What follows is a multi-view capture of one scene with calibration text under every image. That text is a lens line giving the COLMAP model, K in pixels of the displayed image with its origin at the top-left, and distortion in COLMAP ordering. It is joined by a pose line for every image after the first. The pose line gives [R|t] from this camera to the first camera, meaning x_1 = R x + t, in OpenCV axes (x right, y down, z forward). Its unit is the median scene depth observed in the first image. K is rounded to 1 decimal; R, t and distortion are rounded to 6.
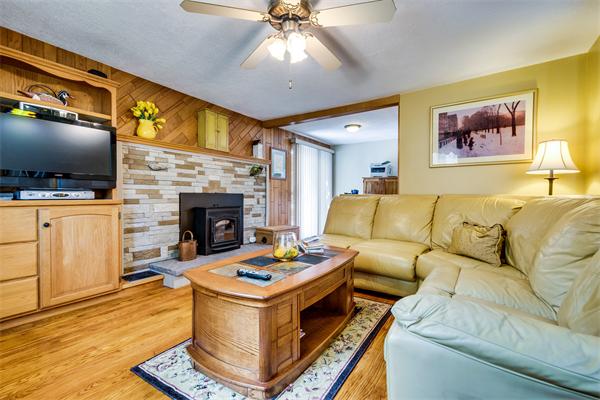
lens RADIAL K [[268.6, 0, 303.6], [0, 268.6, 197.4], [0, 0, 1]] dist [0.009154, -0.002173]
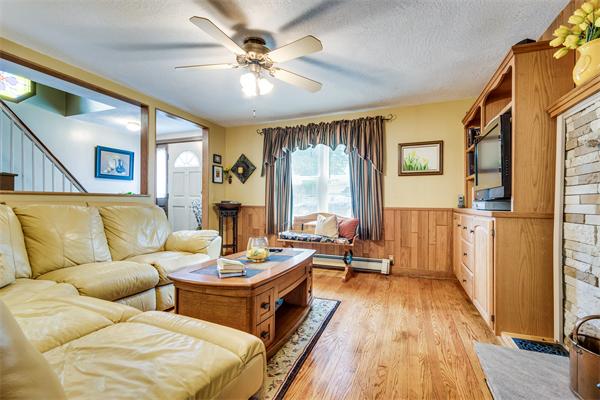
lens RADIAL K [[296.2, 0, 299.5], [0, 296.2, 202.2], [0, 0, 1]] dist [0.003122, -0.001531]
pose [[-0.979153, -0.008329, -0.202951, 0.008576], [-0.009685, 0.999937, 0.005690, -0.013695], [0.202891, 0.007537, -0.979172, 1.505683]]
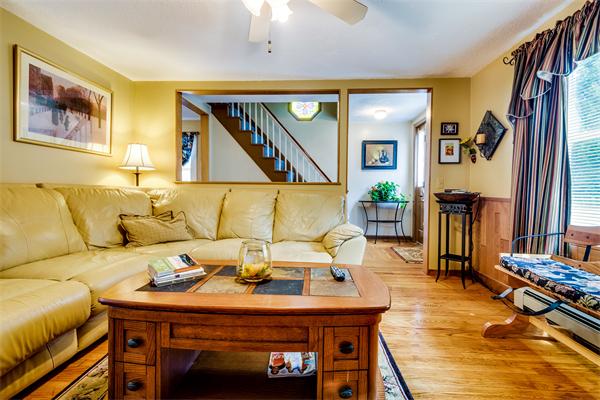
lens RADIAL K [[268.6, 0, 302.3], [0, 268.6, 195.9], [0, 0, 1]] dist [0.009154, -0.002173]
pose [[-0.484418, -0.026409, 0.874438, -0.493152], [-0.009410, 0.999644, 0.024978, -0.002921], [-0.874786, 0.003871, -0.484493, 0.824884]]
